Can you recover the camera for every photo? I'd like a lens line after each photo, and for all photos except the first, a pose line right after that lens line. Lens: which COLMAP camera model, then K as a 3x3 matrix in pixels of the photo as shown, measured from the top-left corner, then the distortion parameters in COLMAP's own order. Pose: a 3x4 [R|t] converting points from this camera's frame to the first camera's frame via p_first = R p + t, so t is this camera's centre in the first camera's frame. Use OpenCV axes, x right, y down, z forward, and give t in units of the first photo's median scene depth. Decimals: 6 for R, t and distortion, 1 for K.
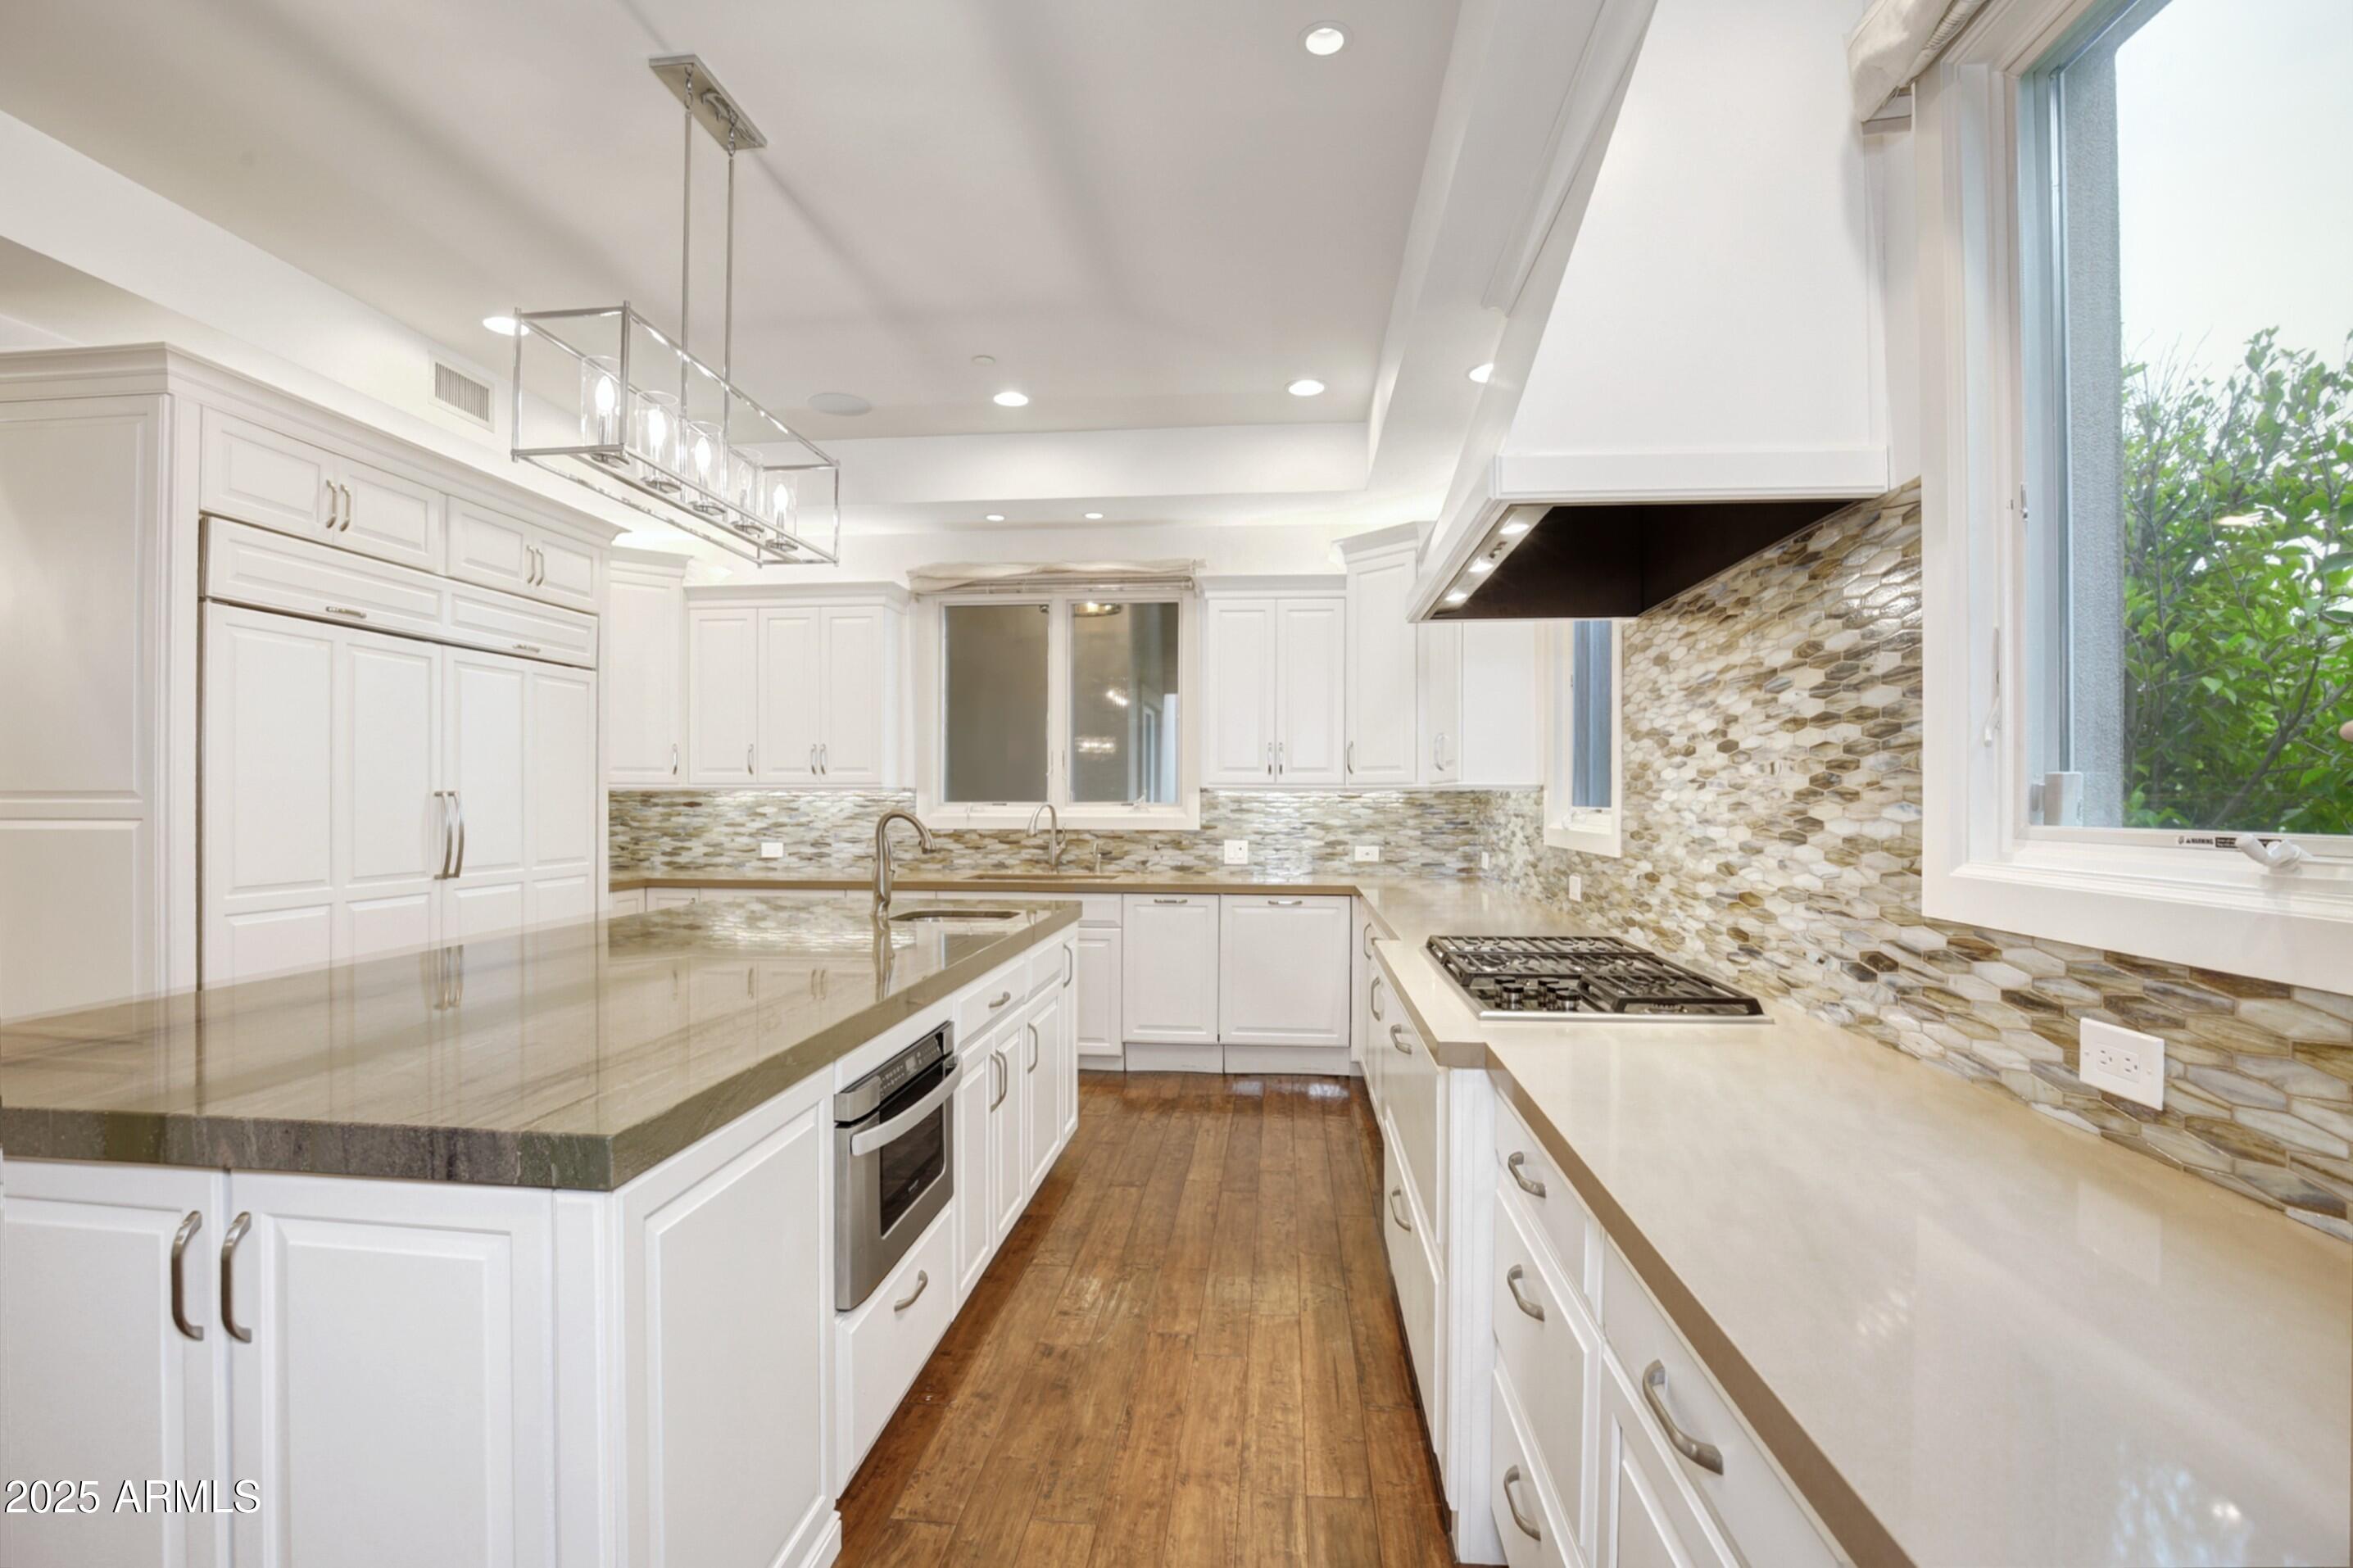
lens RADIAL K [[1074.2, 0, 1176.5], [0, 1074.2, 784.0], [0, 0, 1]] dist [-0.021483, 0.001034]
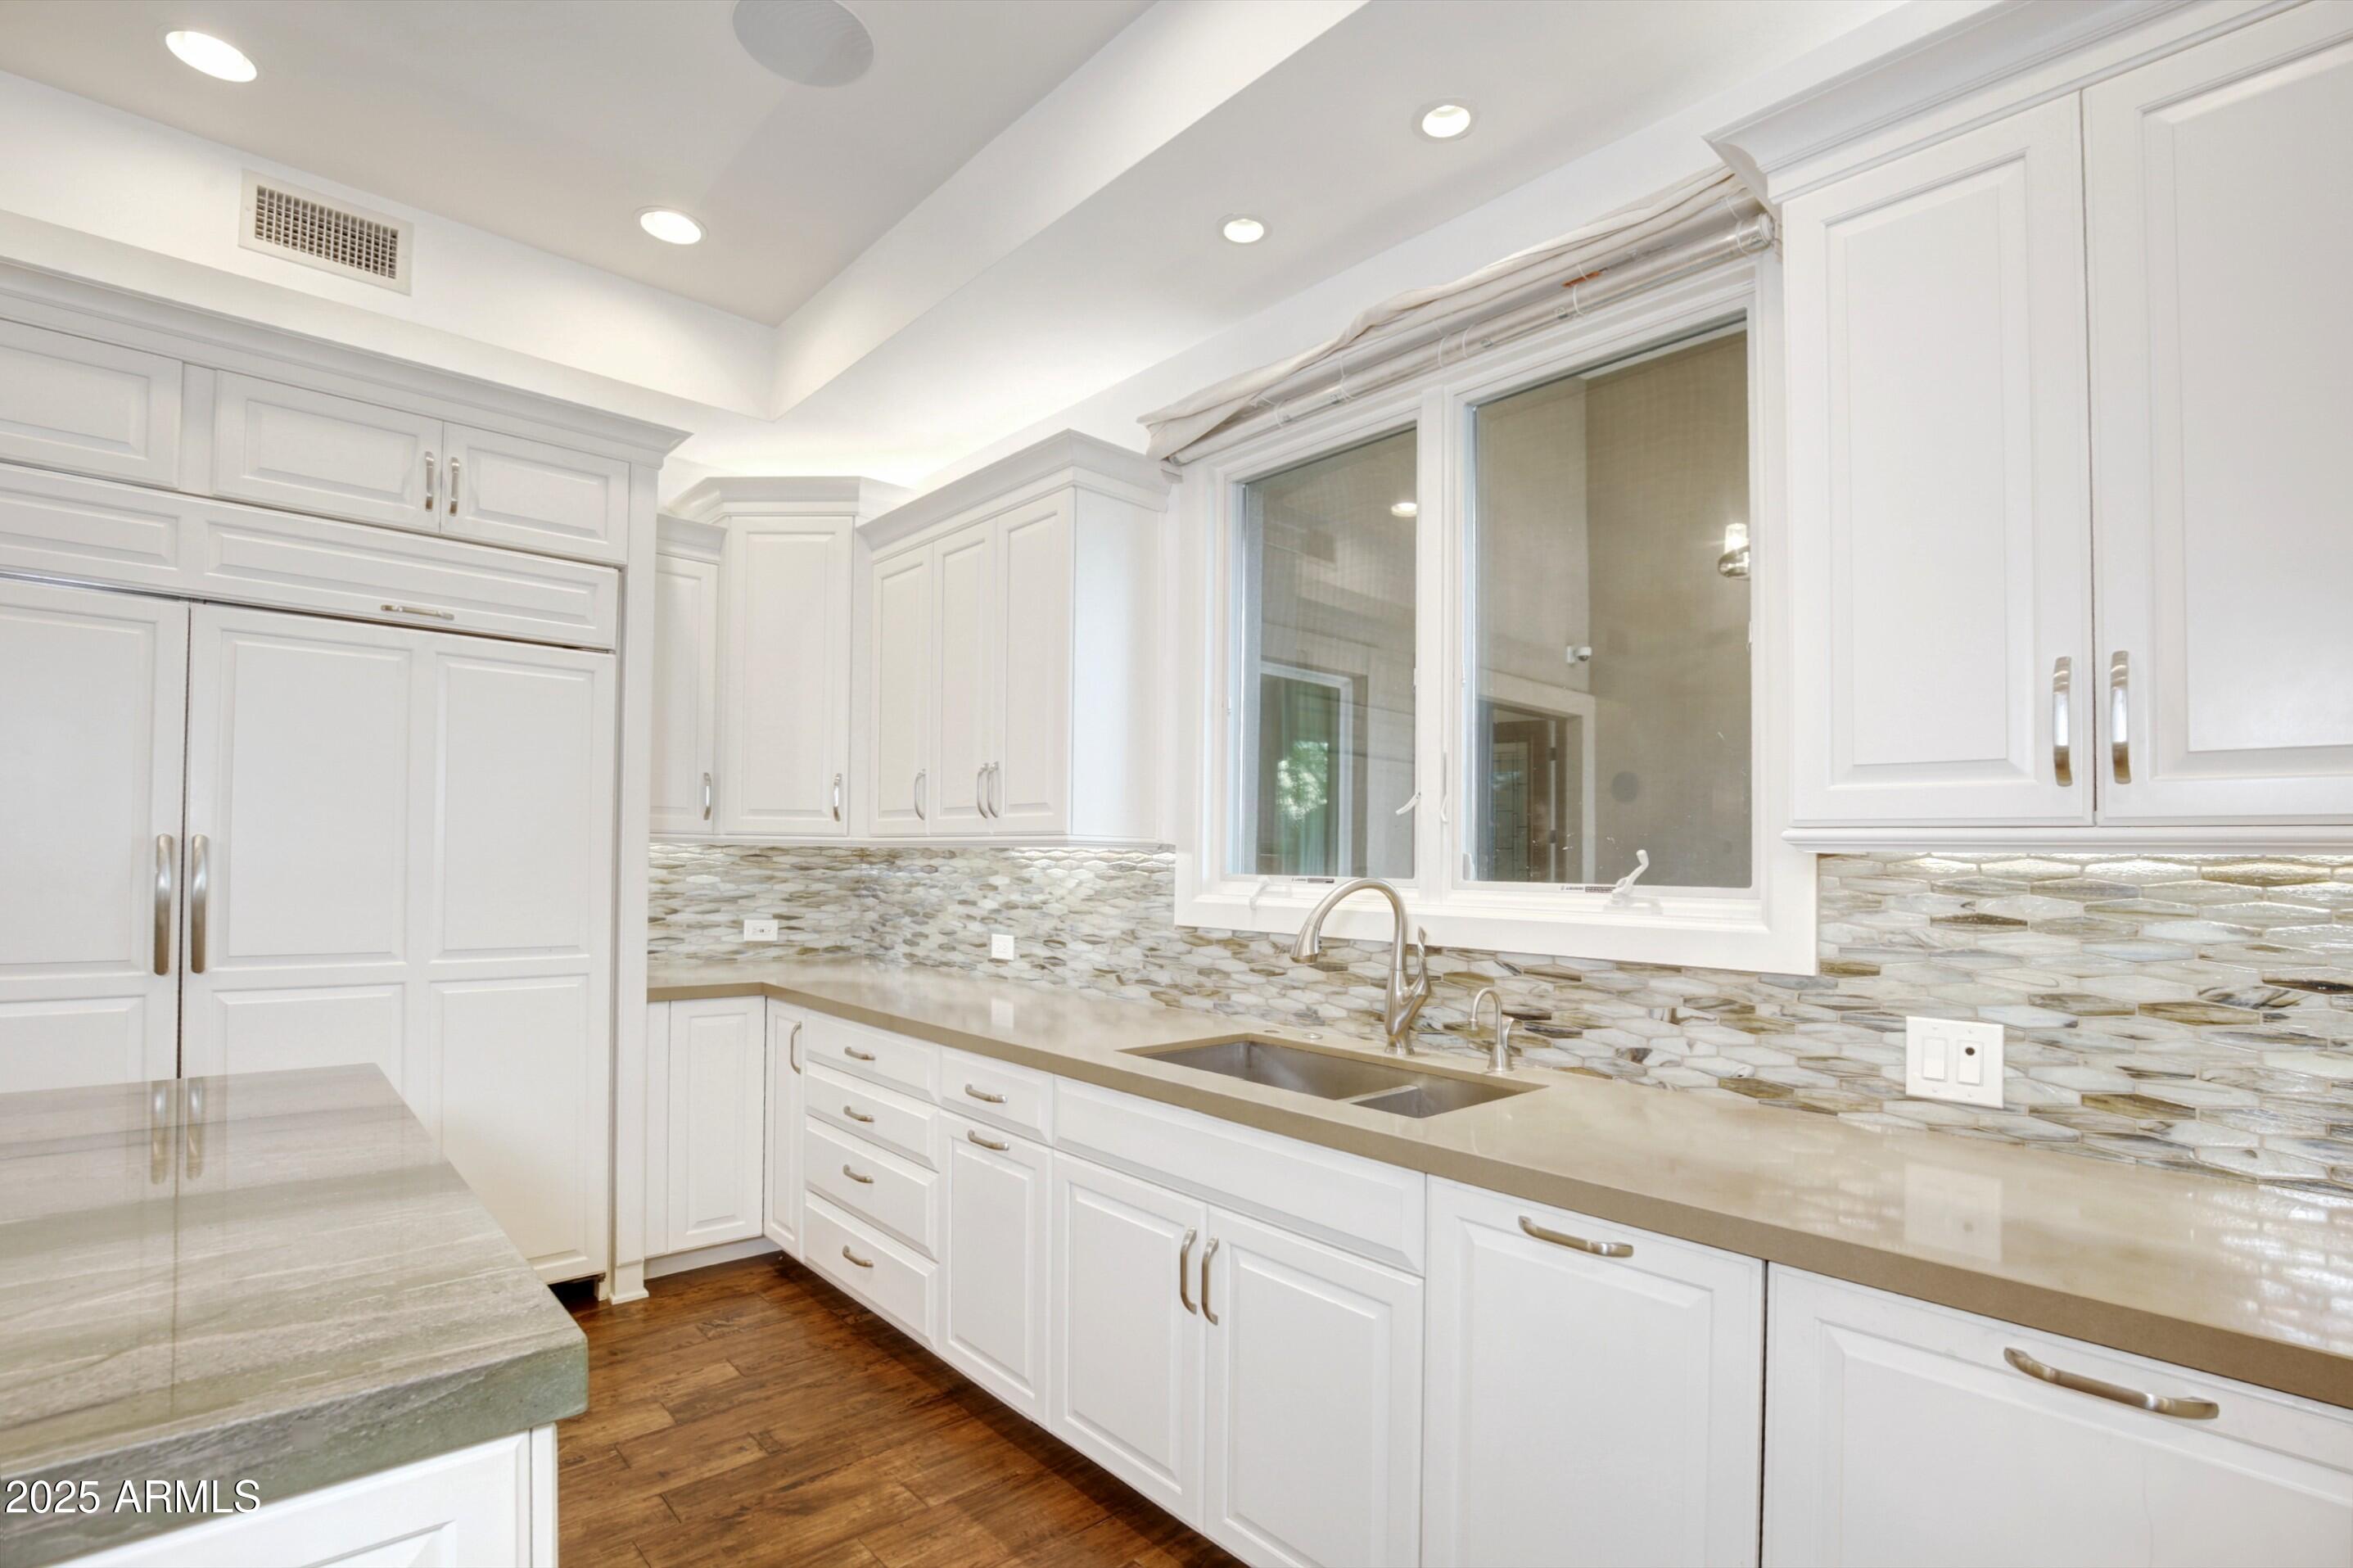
lens RADIAL K [[1088.9, 0, 1082.7], [0, 1088.9, 832.2], [0, 0, 1]] dist [-0.031030, 0.000135]
pose [[0.717069, -0.005852, -0.696977, 0.093605], [-0.009555, 0.999788, -0.018224, 0.008524], [0.696937, 0.019727, 0.716861, 0.658056]]
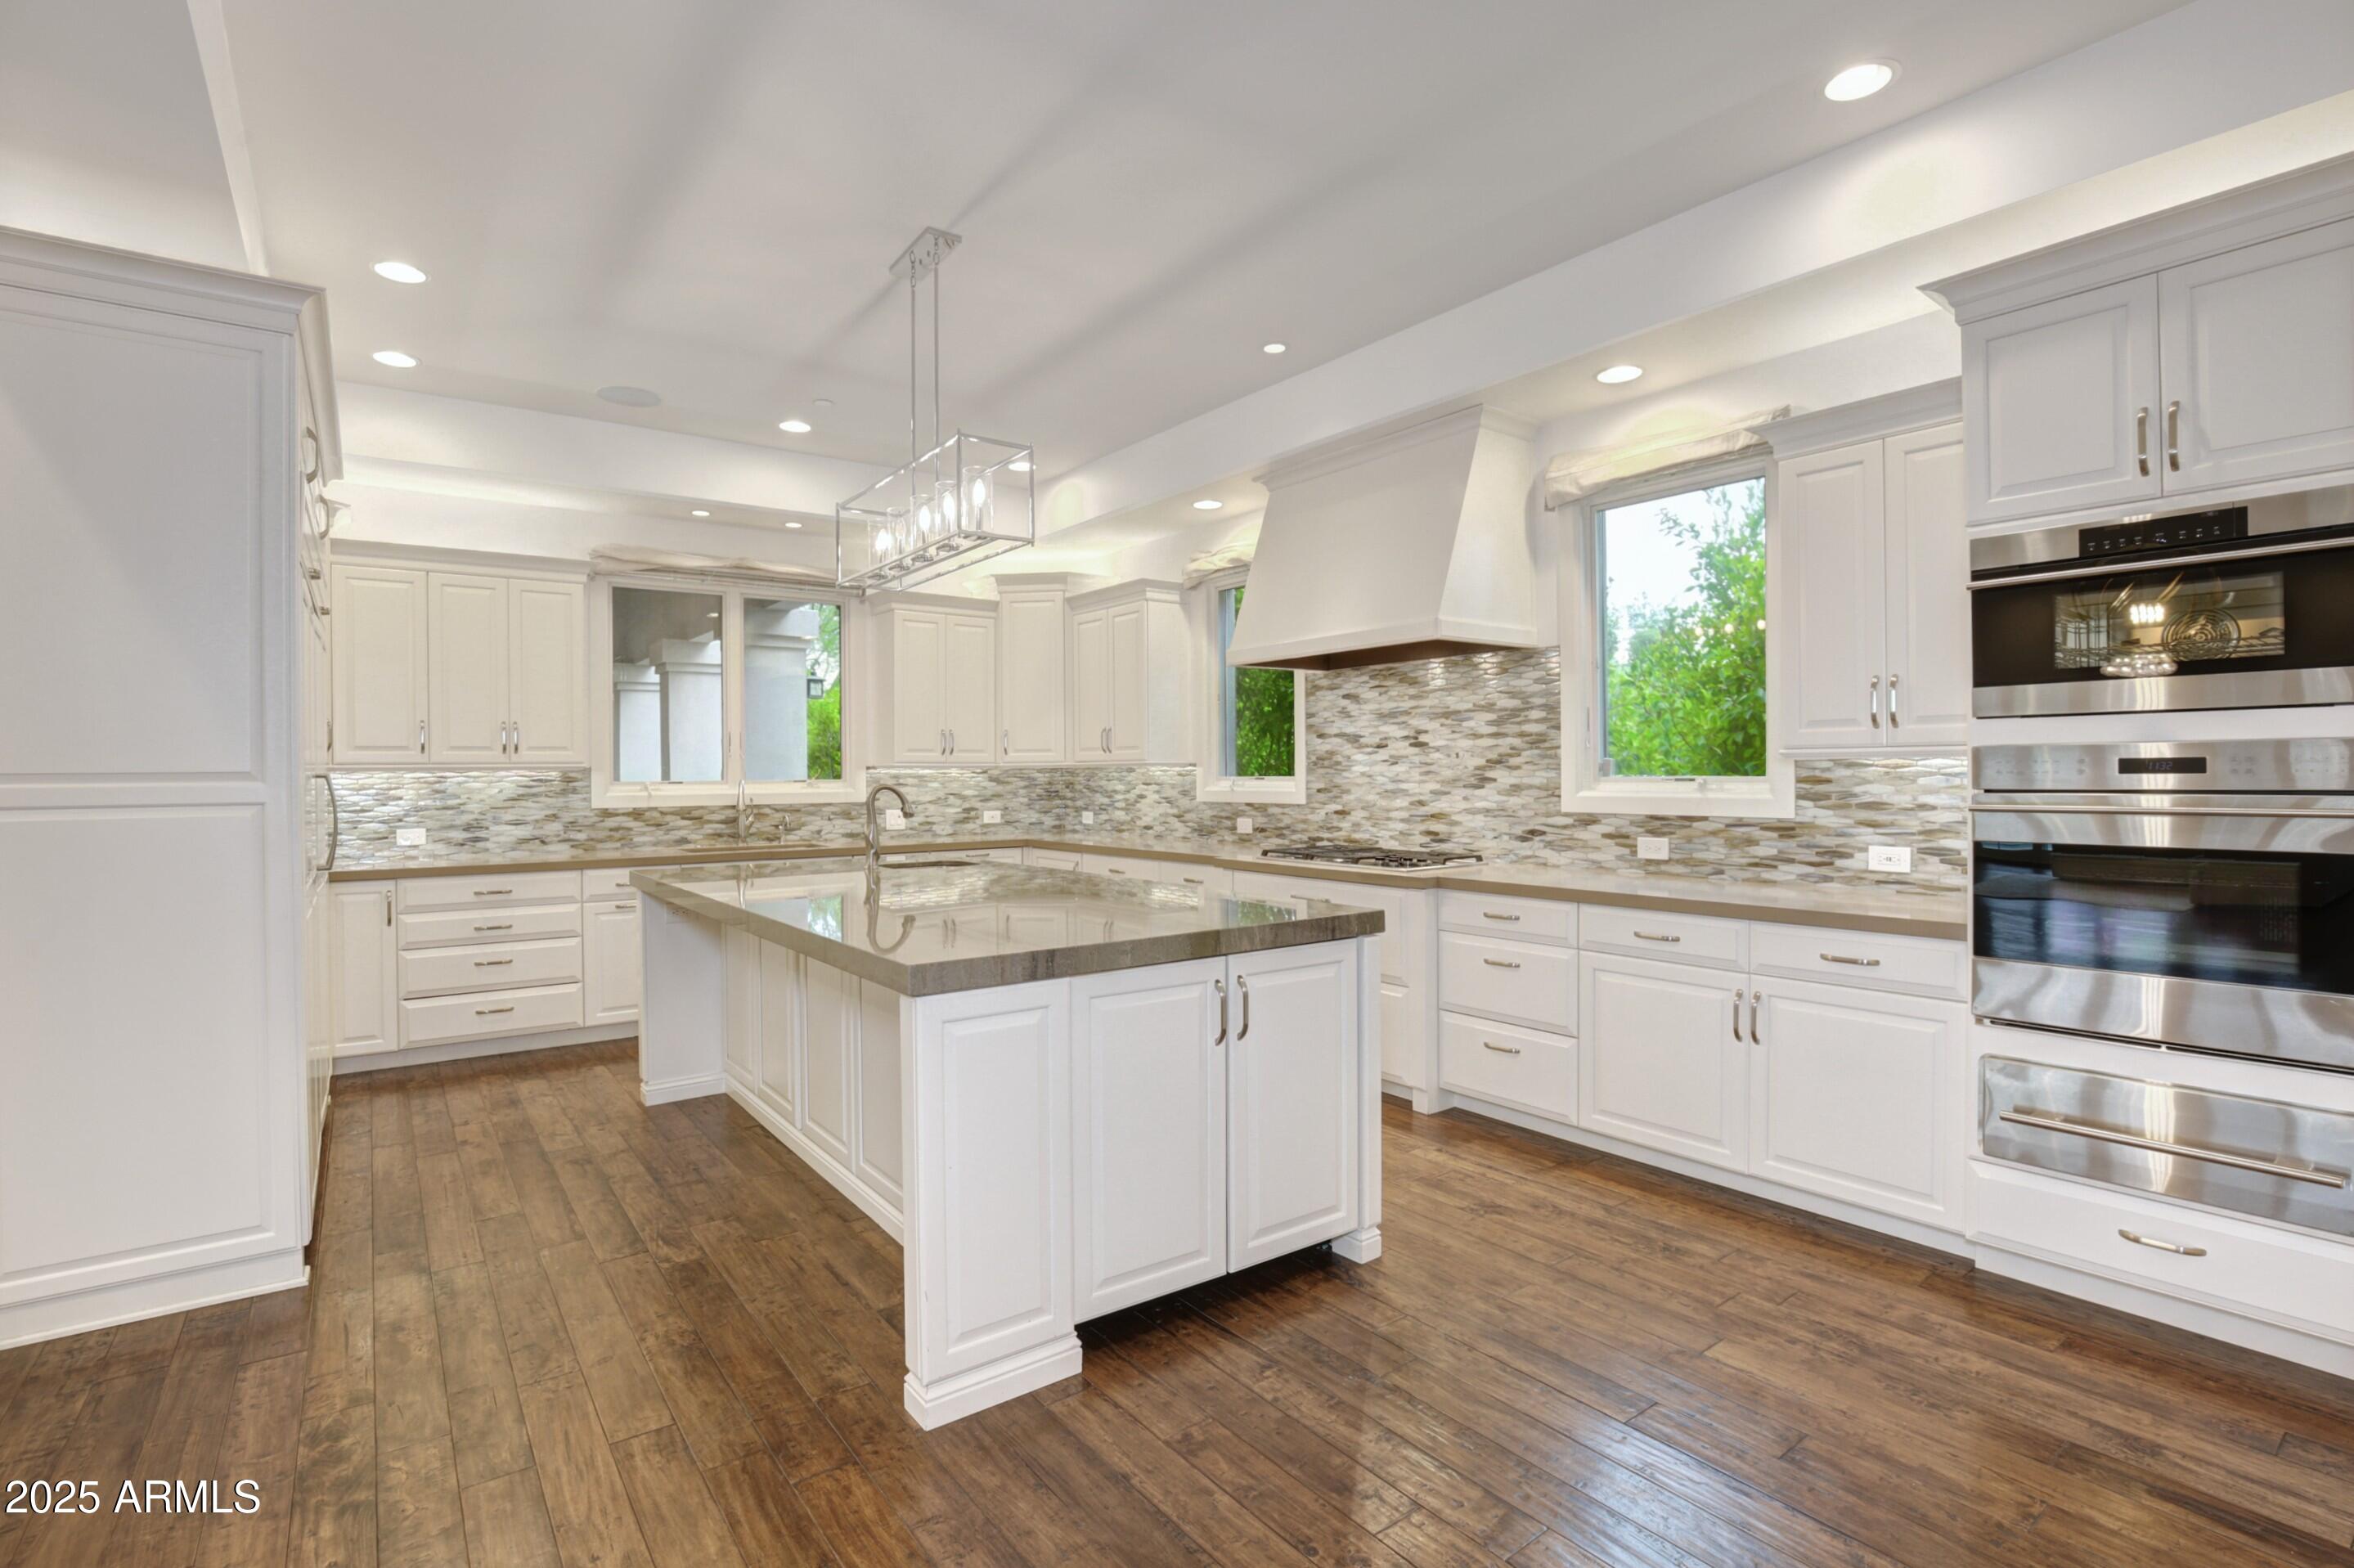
lens RADIAL K [[1090.4, 0, 1150.9], [0, 1090.4, 770.8], [0, 0, 1]] dist [-0.034386, 0.000210]
pose [[0.749107, -0.006864, 0.662414, -0.569338], [0.001460, 0.999961, 0.008711, -0.001347], [-0.662448, -0.005559, 0.749087, -0.107663]]
